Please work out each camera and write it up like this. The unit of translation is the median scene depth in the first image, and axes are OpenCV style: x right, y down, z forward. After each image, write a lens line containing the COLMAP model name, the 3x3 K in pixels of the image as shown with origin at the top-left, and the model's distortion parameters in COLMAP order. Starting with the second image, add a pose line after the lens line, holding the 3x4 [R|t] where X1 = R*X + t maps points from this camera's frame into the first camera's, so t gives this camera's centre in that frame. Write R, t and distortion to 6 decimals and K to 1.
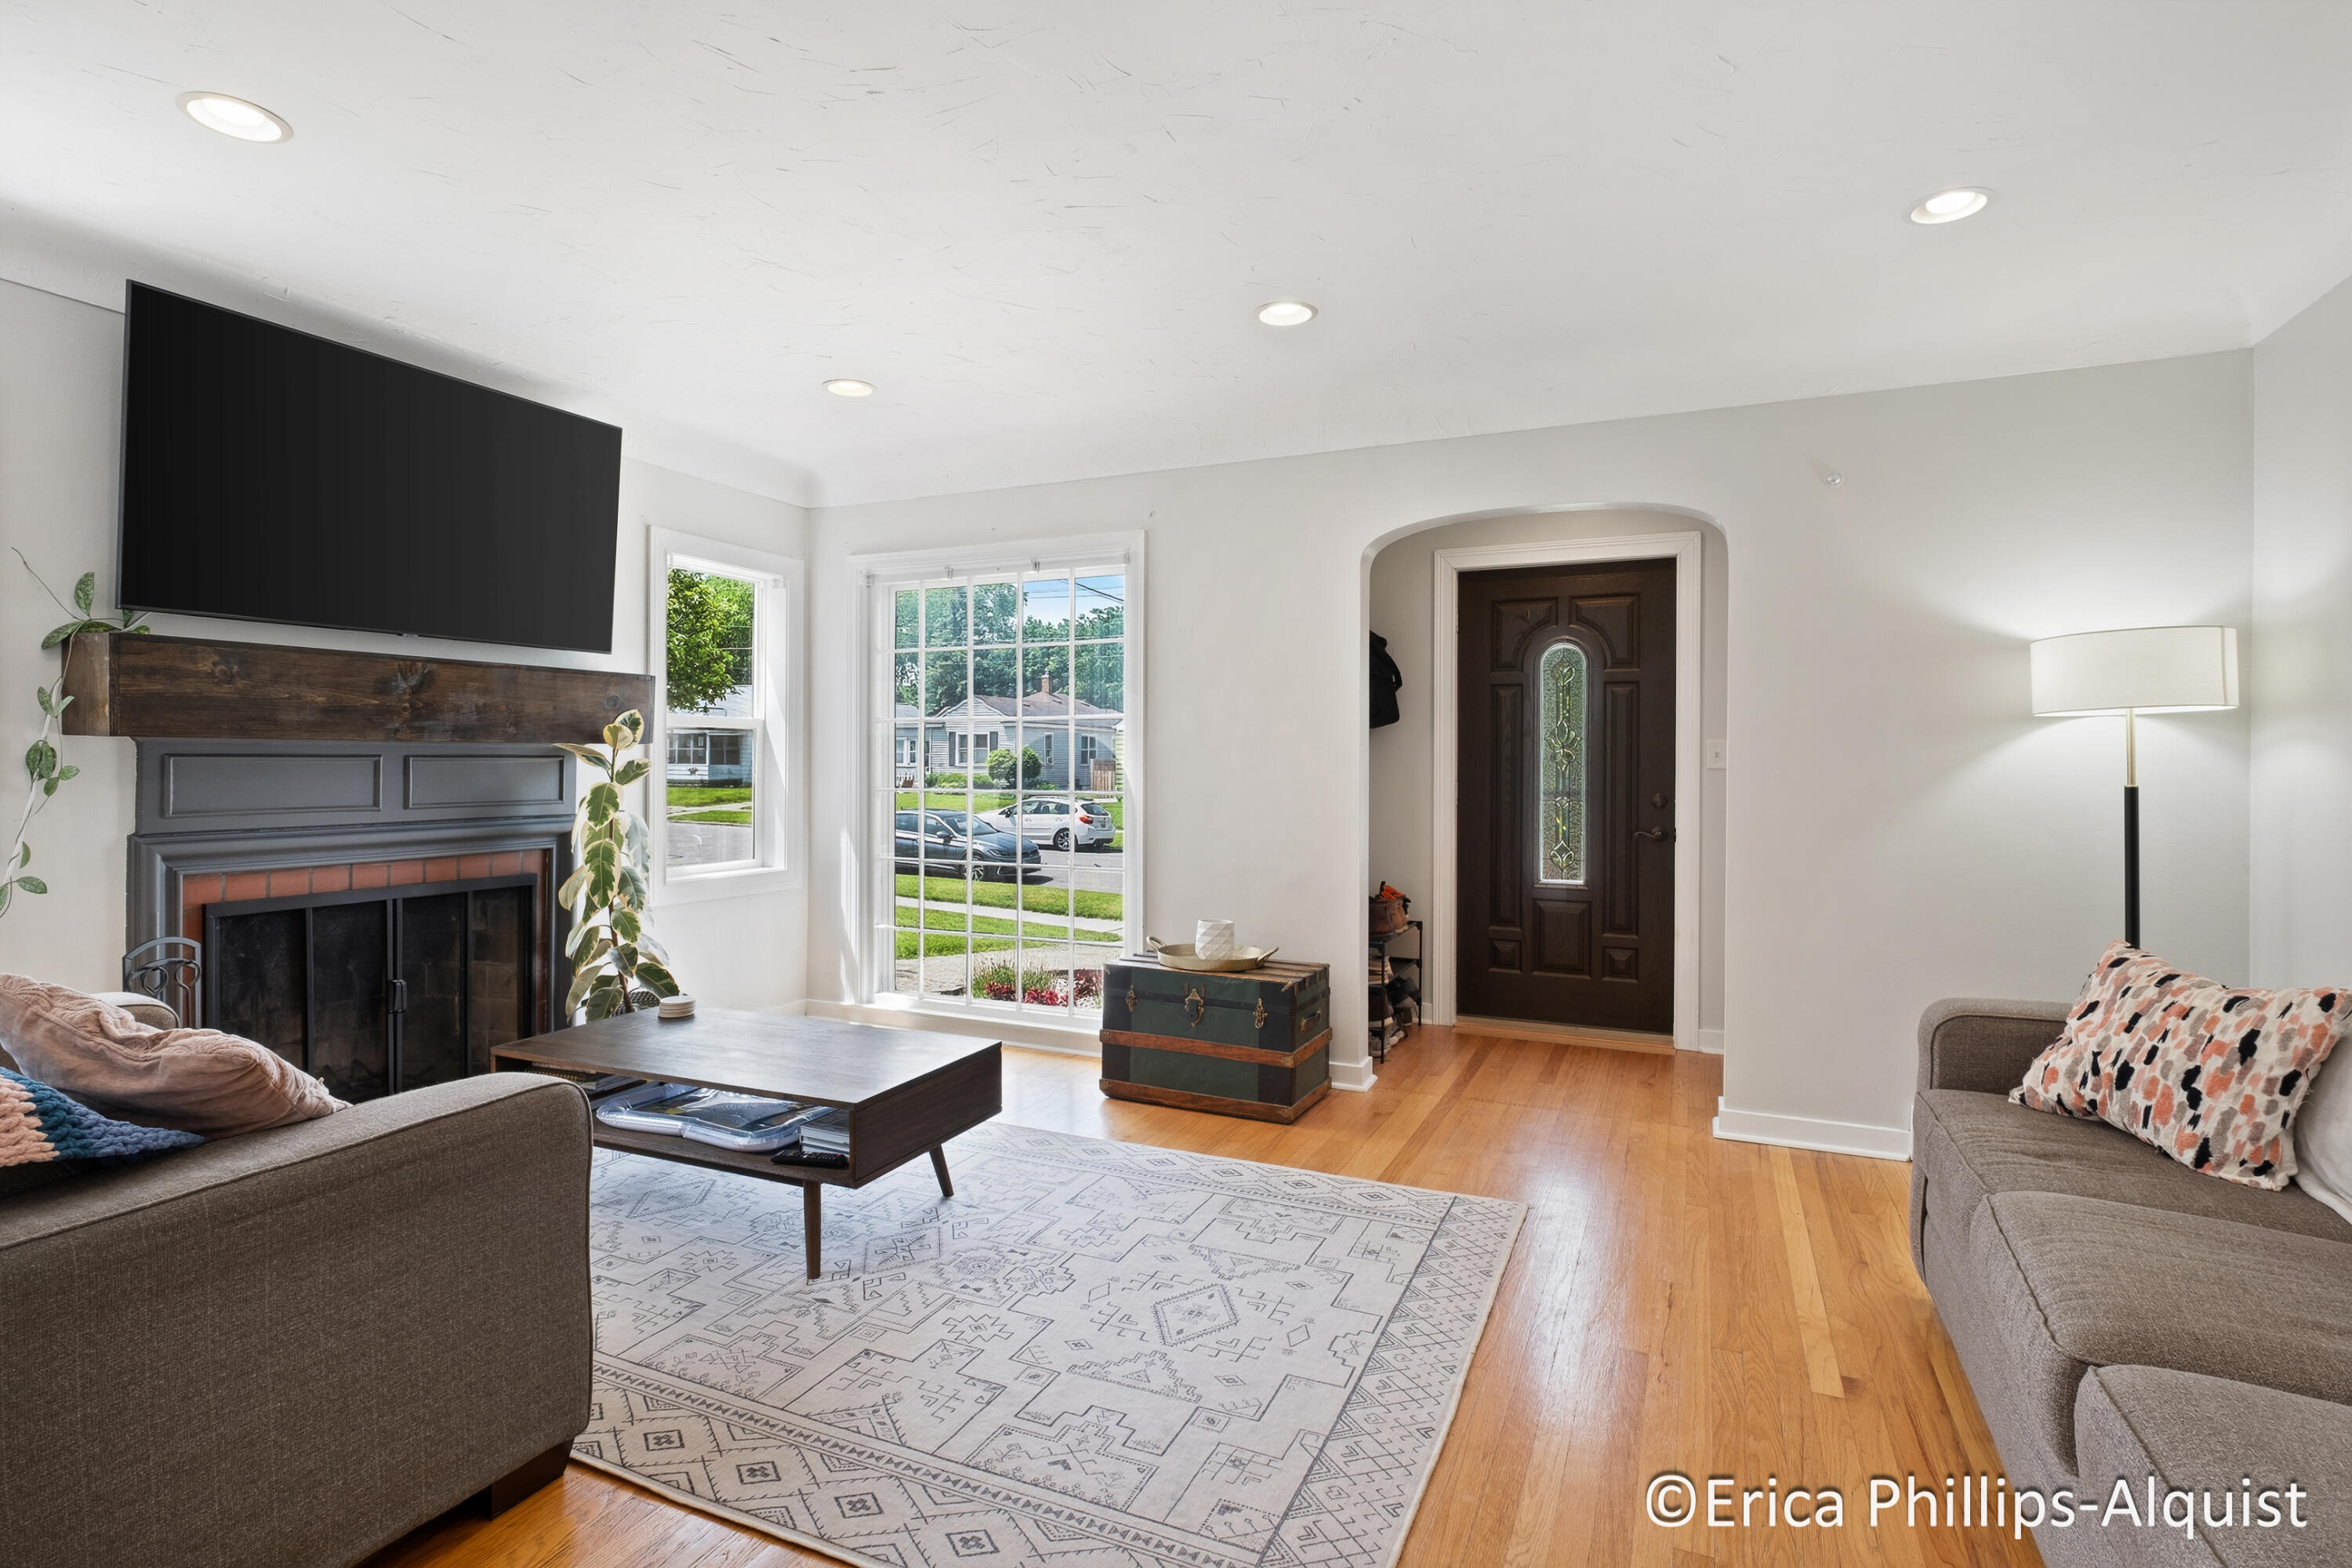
lens RADIAL K [[1147.7, 0, 1170.1], [0, 1147.7, 775.3], [0, 0, 1]] dist [-0.001965, -0.000446]
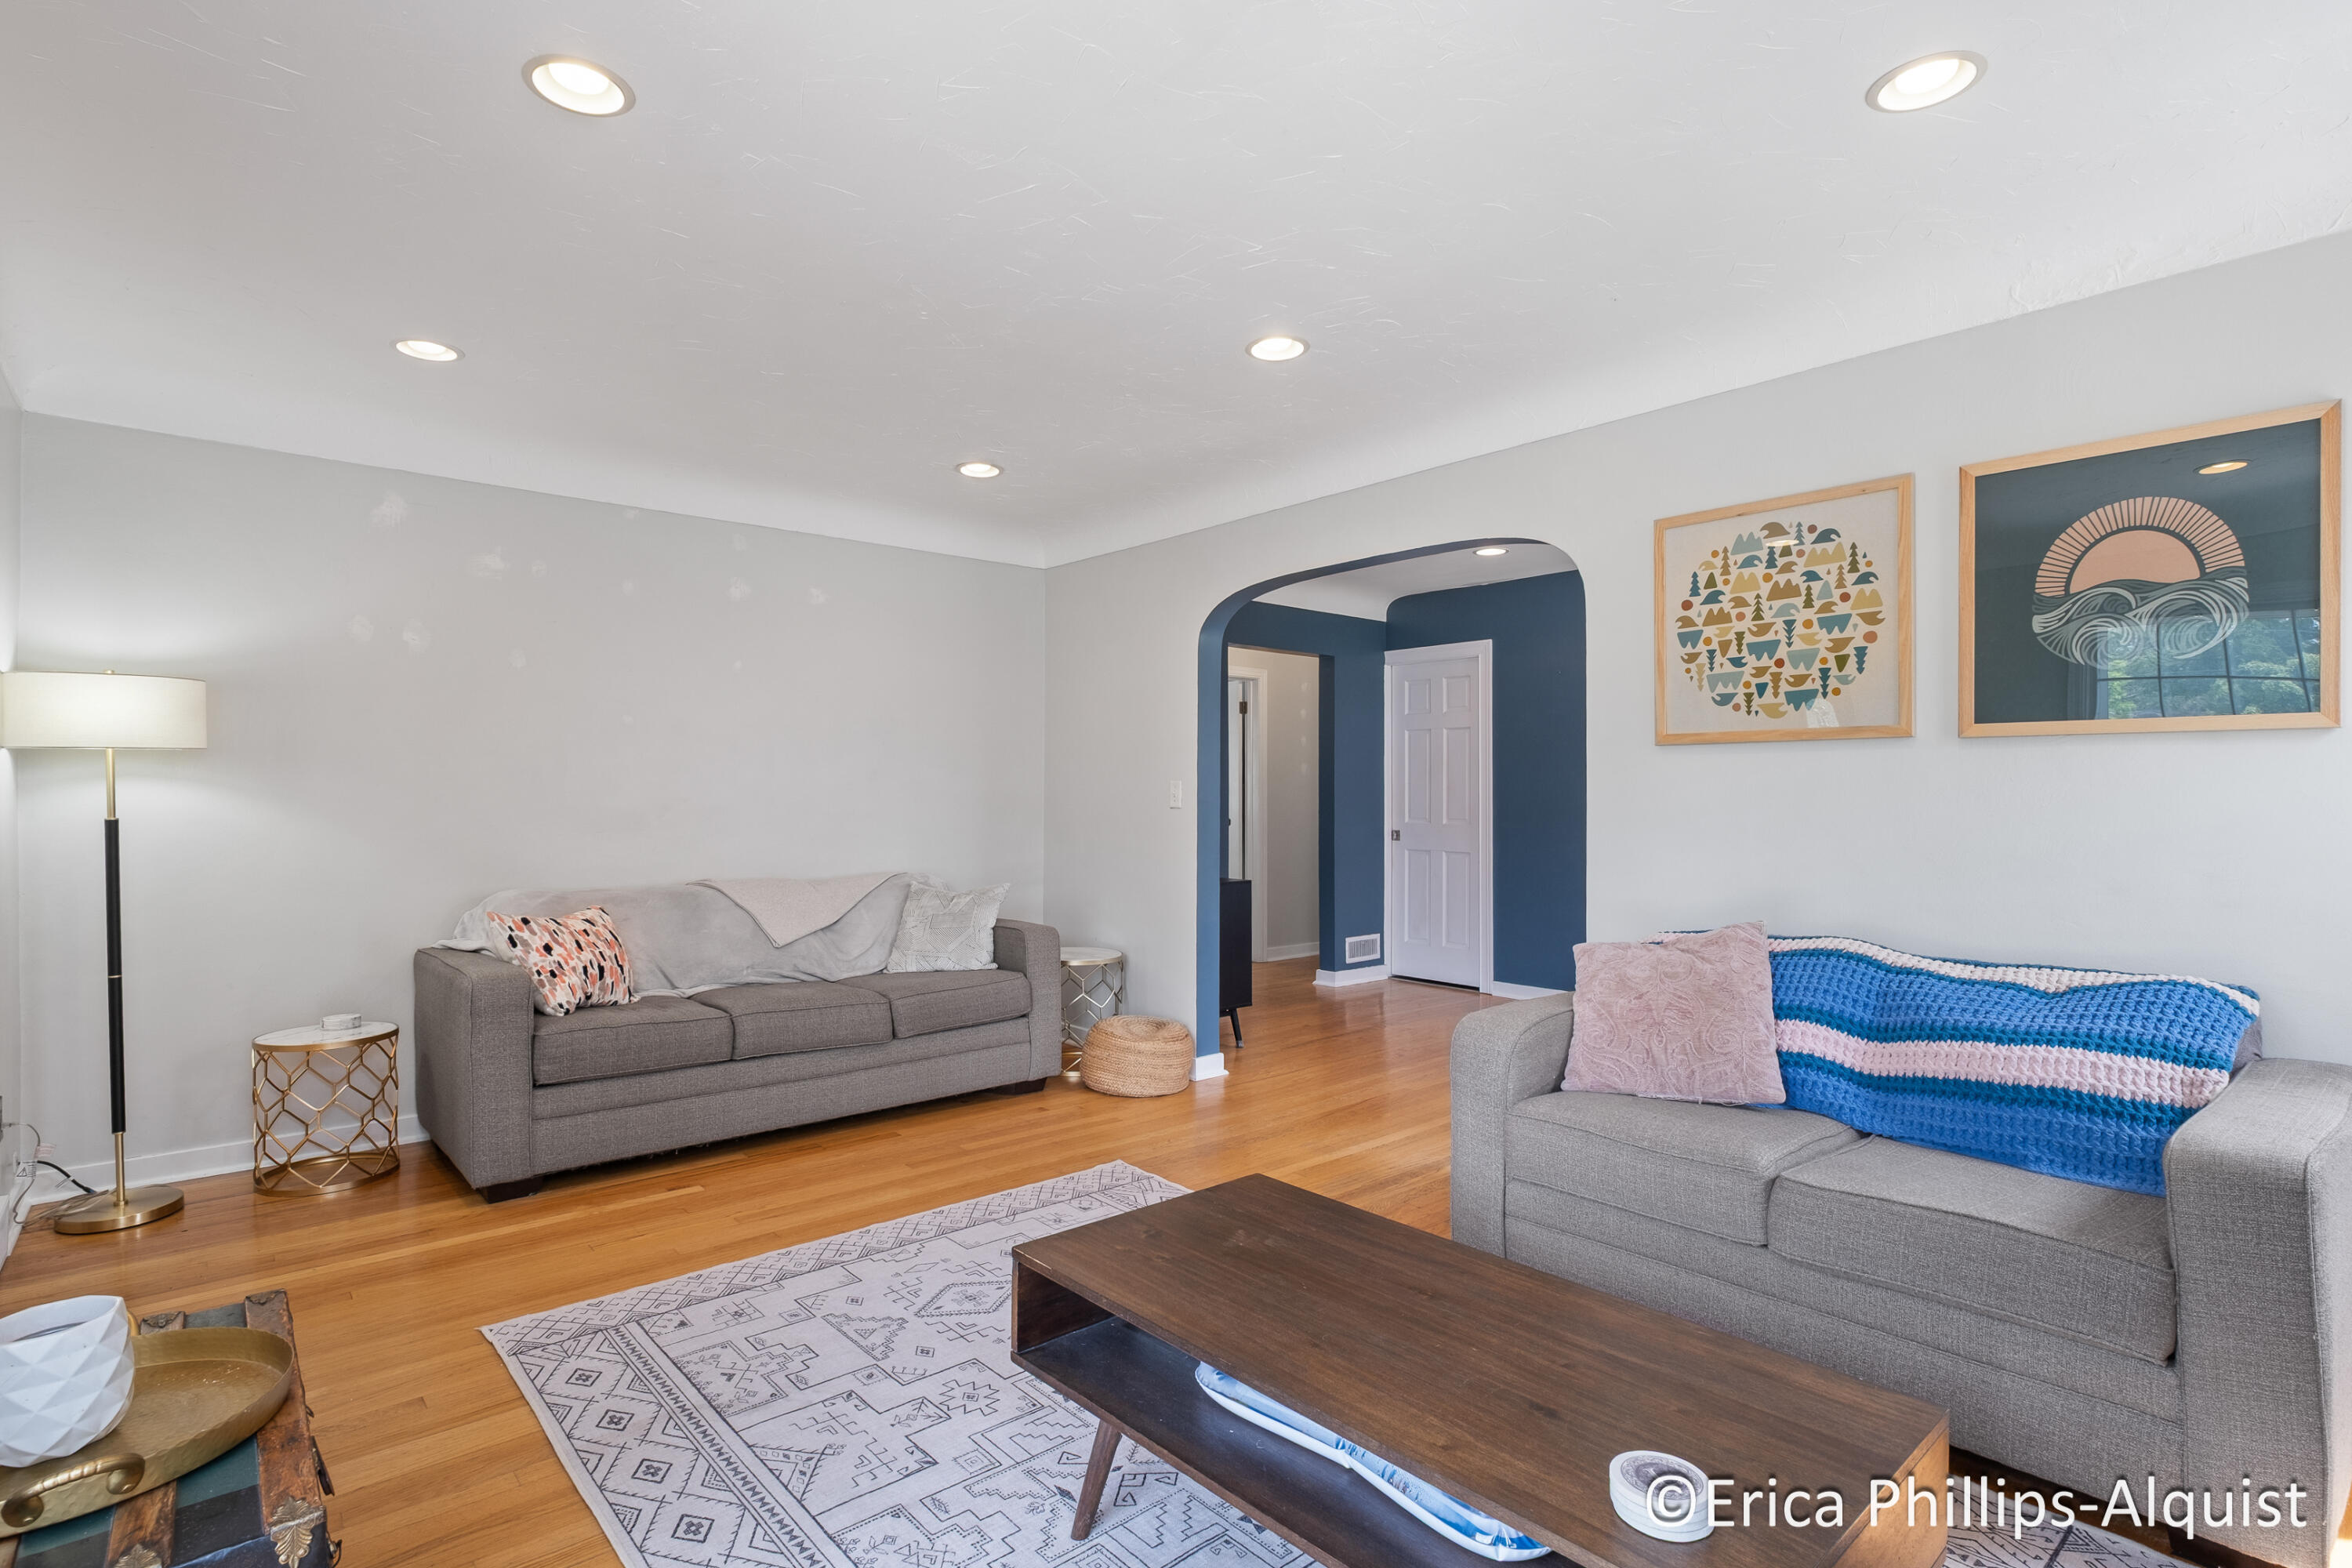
lens RADIAL K [[1147.6, 0, 1173.1], [0, 1147.6, 798.1], [0, 0, 1]] dist [-0.001256, -0.000088]
pose [[-0.913489, -0.004275, 0.406841, -0.513356], [0.001982, 0.999886, 0.014956, -0.024725], [-0.406858, 0.014469, -0.913377, 1.634340]]
